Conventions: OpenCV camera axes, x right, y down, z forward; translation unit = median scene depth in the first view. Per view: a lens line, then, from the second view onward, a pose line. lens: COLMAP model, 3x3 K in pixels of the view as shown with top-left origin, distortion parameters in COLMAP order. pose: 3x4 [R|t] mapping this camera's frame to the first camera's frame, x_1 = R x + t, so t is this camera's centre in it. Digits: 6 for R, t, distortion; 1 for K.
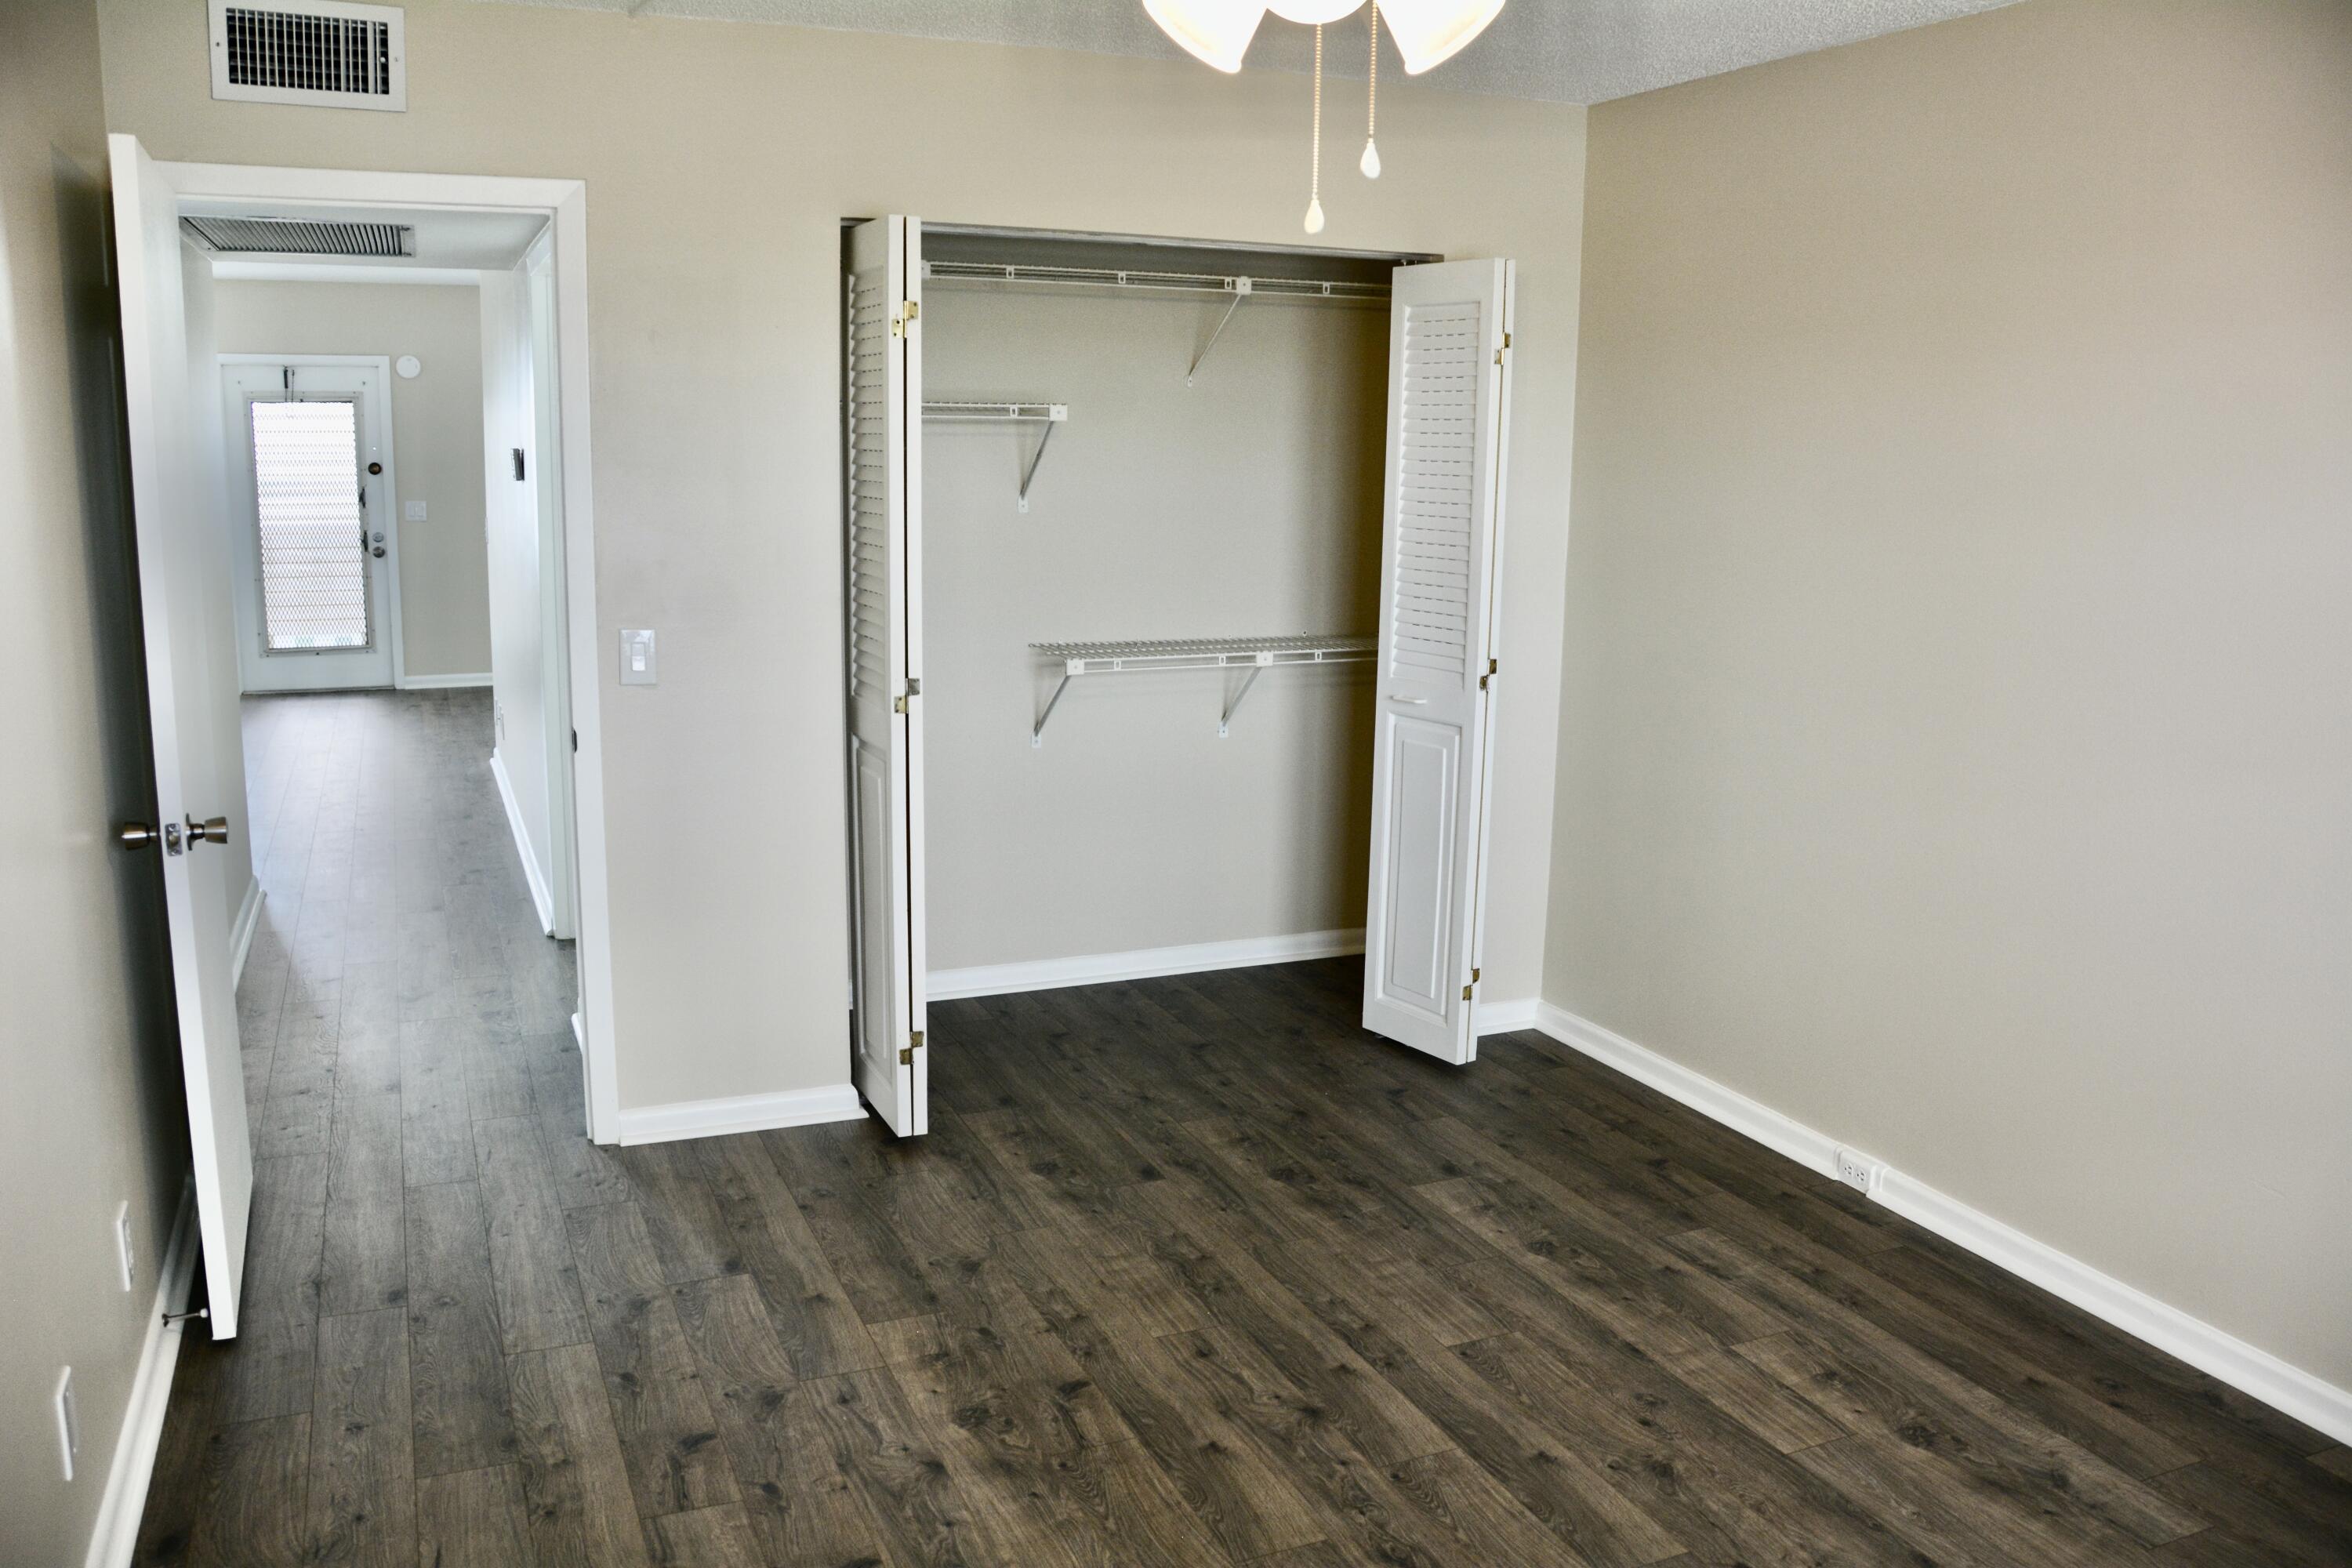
lens RADIAL K [[1816.5, 0, 1174.6], [0, 1816.5, 779.1], [0, 0, 1]] dist [-0.154904, 0.100014]
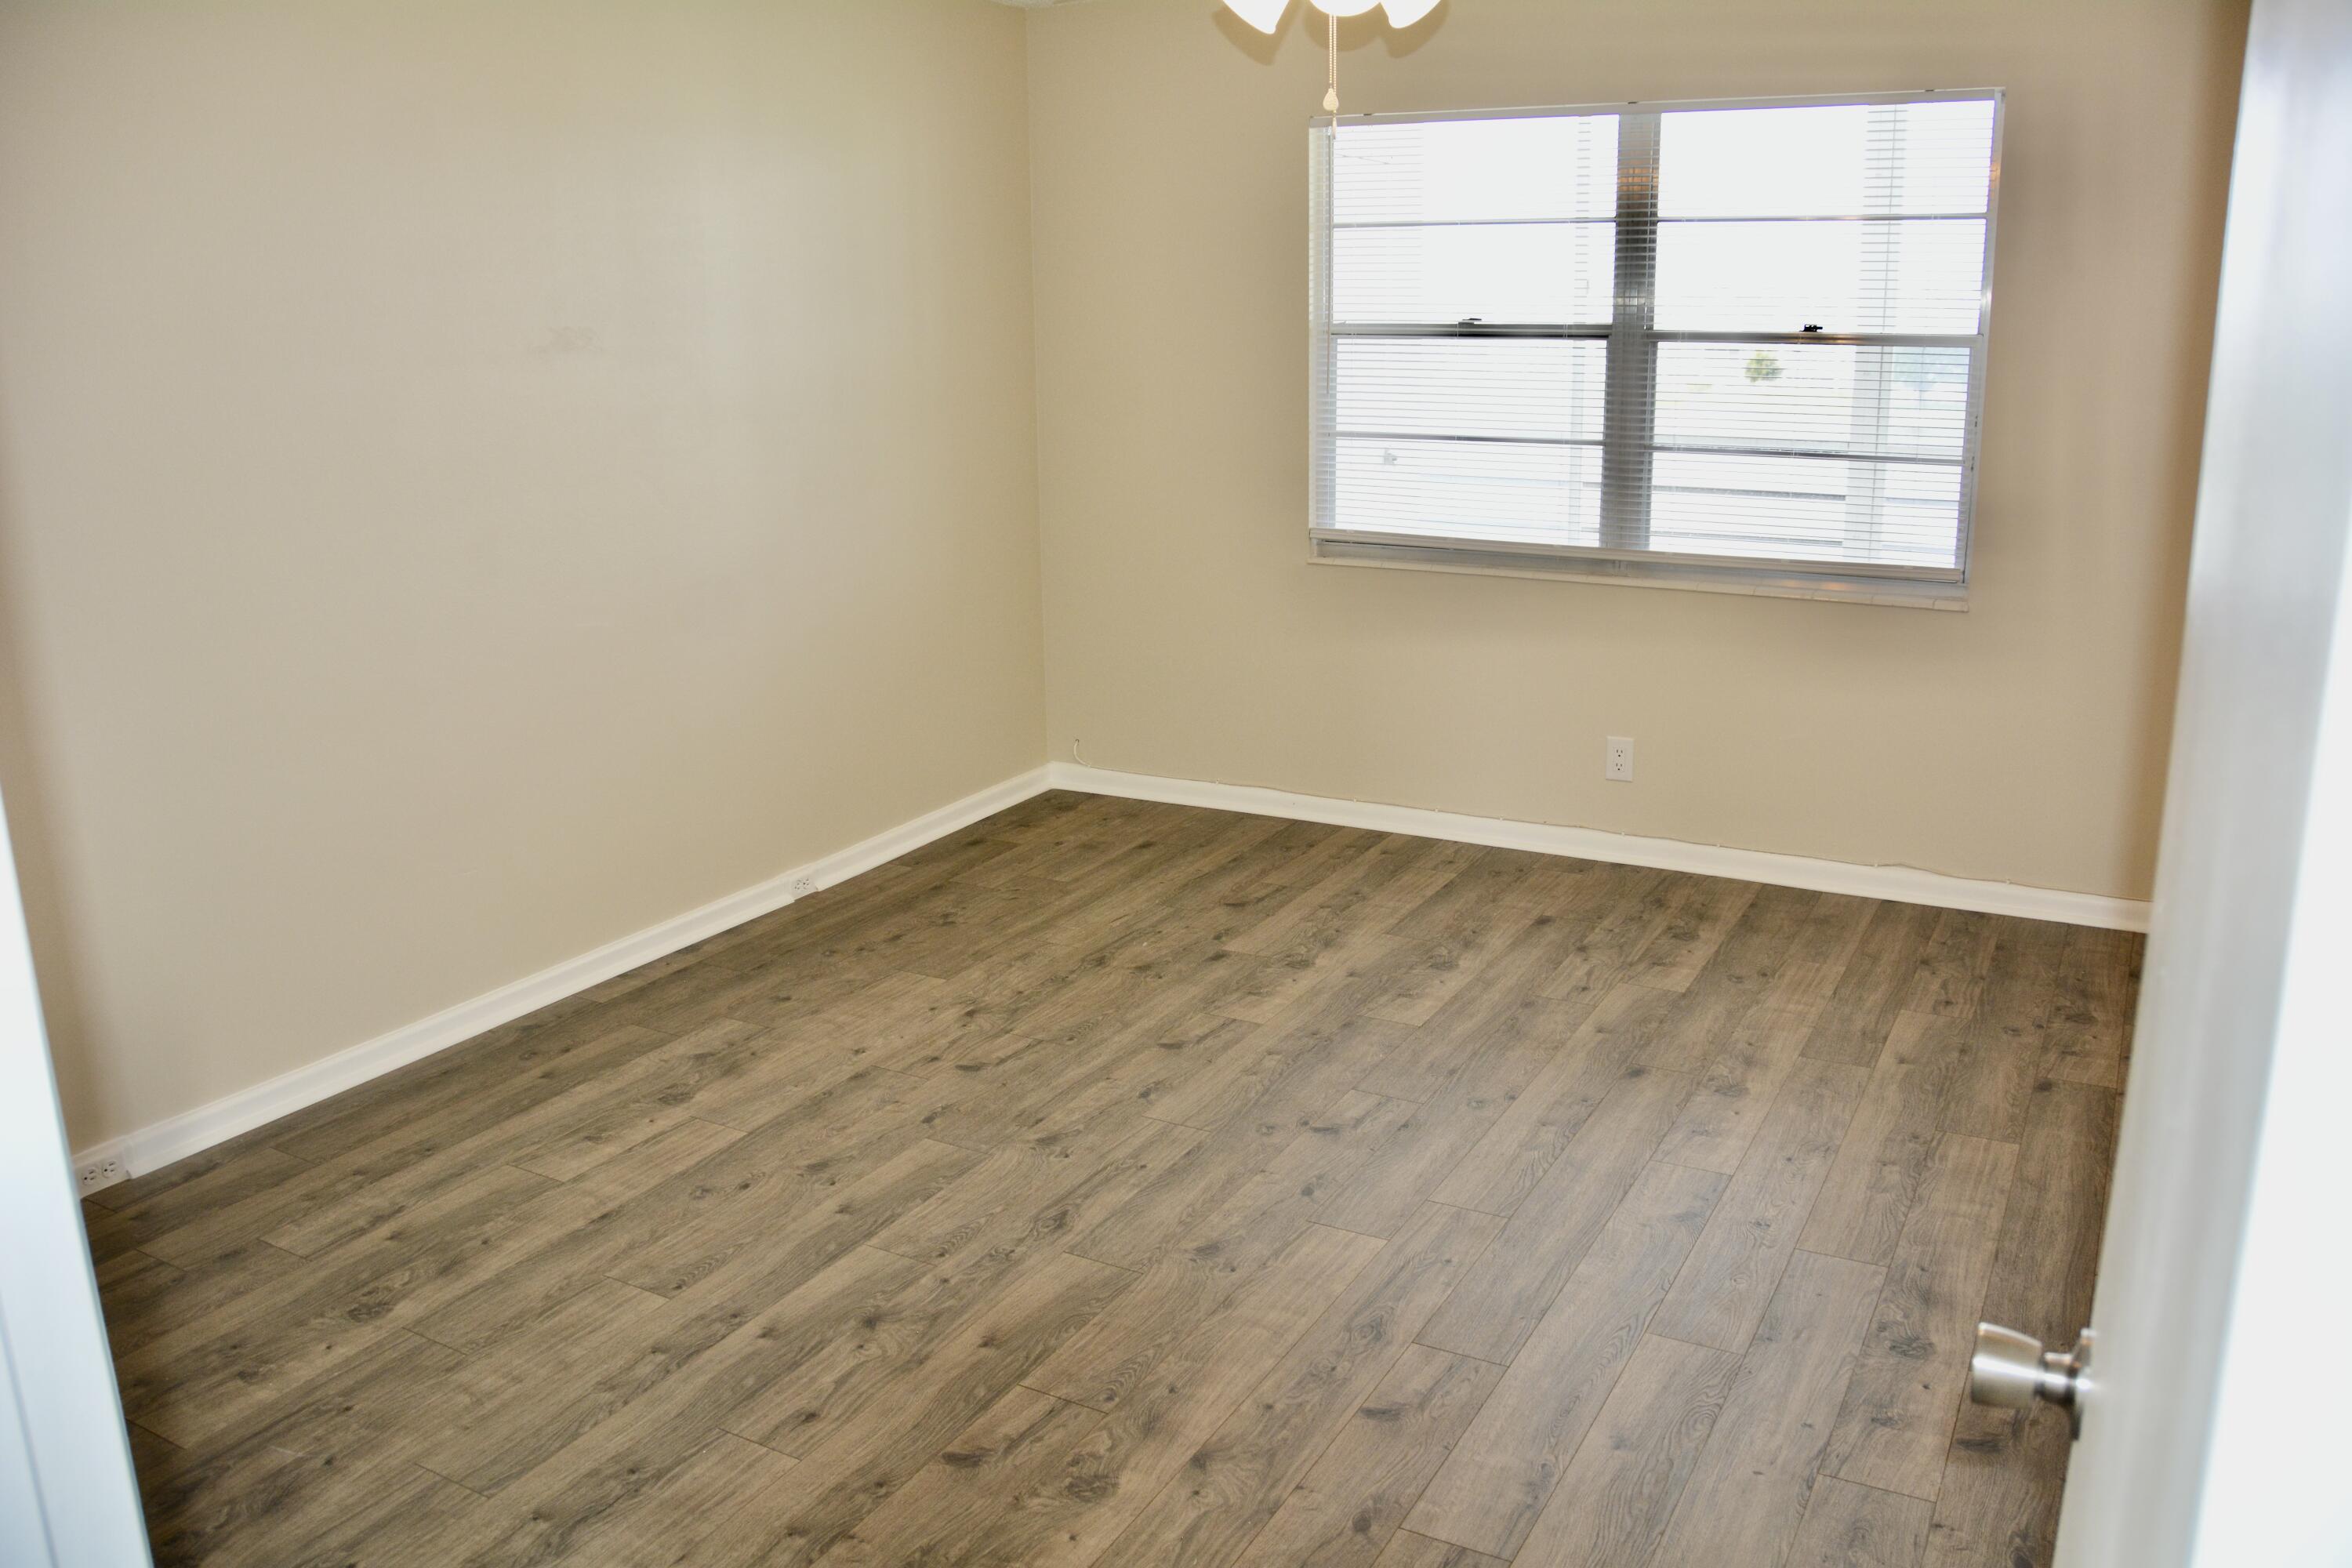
lens RADIAL K [[1816.5, 0, 1180.3], [0, 1816.5, 780.4], [0, 0, 1]] dist [-0.154904, 0.100014]
pose [[-0.602092, -0.211258, 0.769971, -0.668282], [0.150193, 0.917176, 0.369093, -0.225707], [-0.784173, 0.337872, -0.520495, 1.227172]]
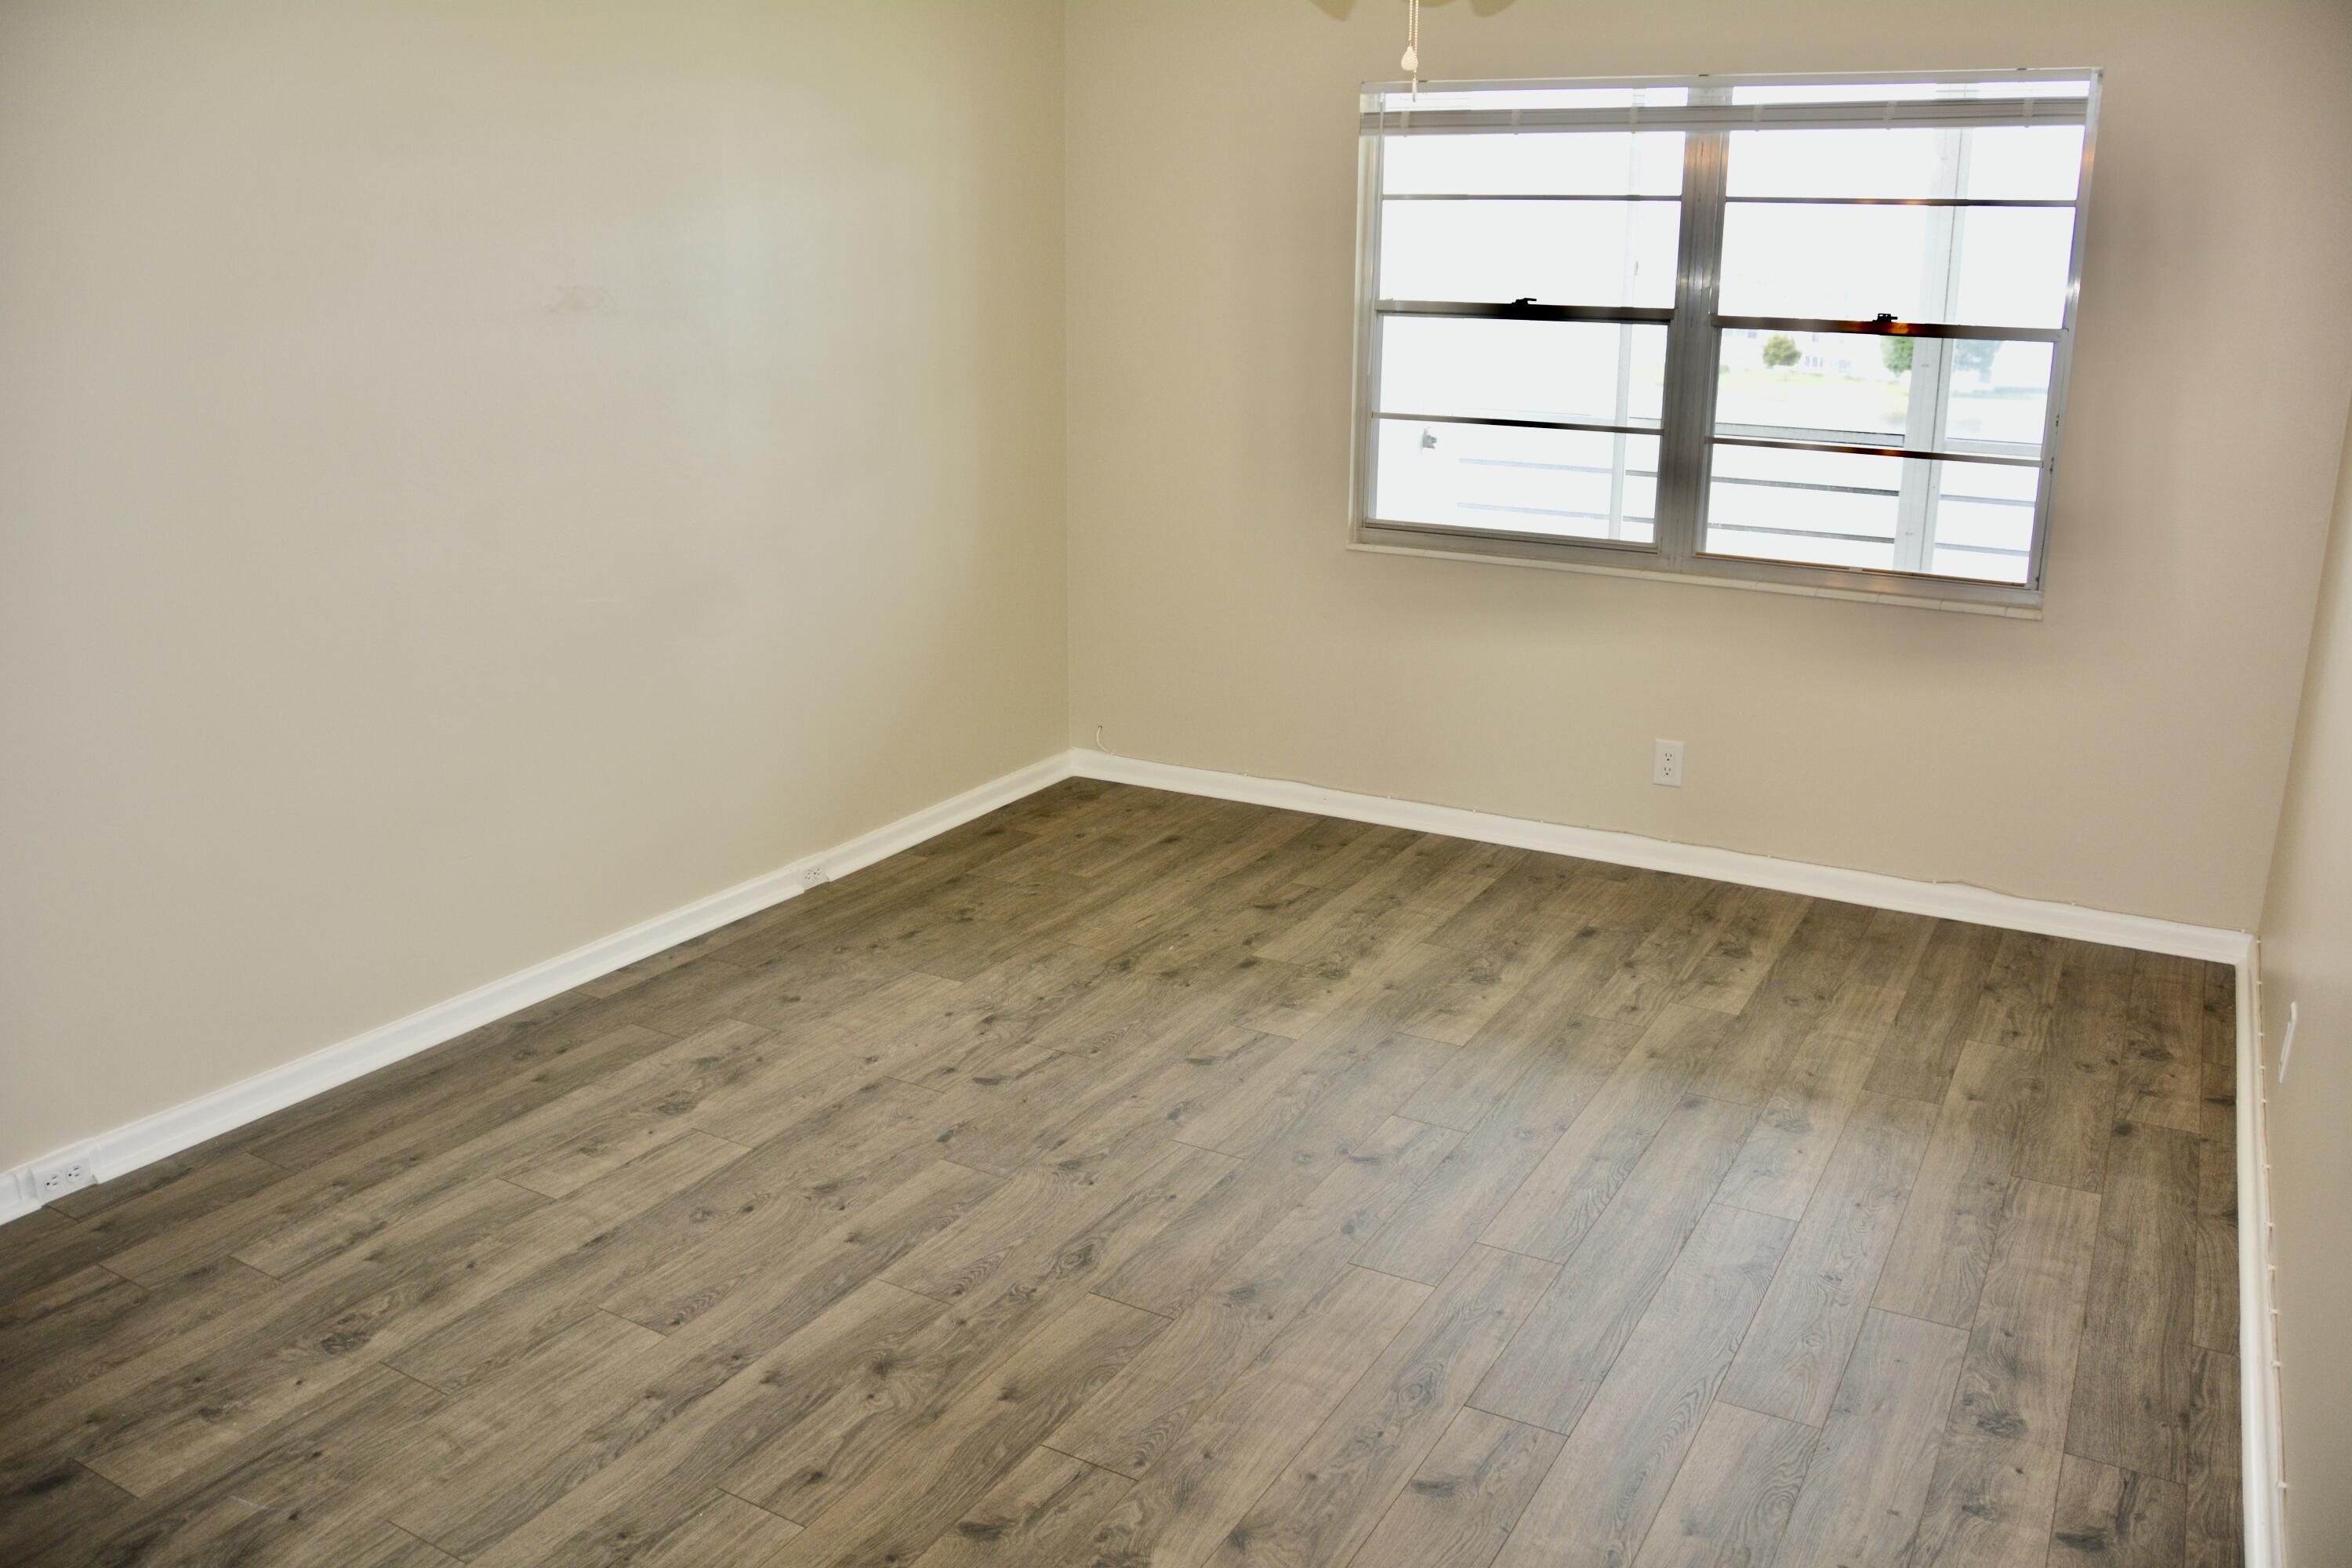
lens RADIAL K [[1816.5, 0, 1180.2], [0, 1816.5, 780.4], [0, 0, 1]] dist [-0.154904, 0.100014]
pose [[-0.593861, -0.237847, 0.768608, -0.597803], [0.129749, 0.914490, 0.383240, -0.220836], [-0.794036, 0.327317, -0.512220, 1.199724]]
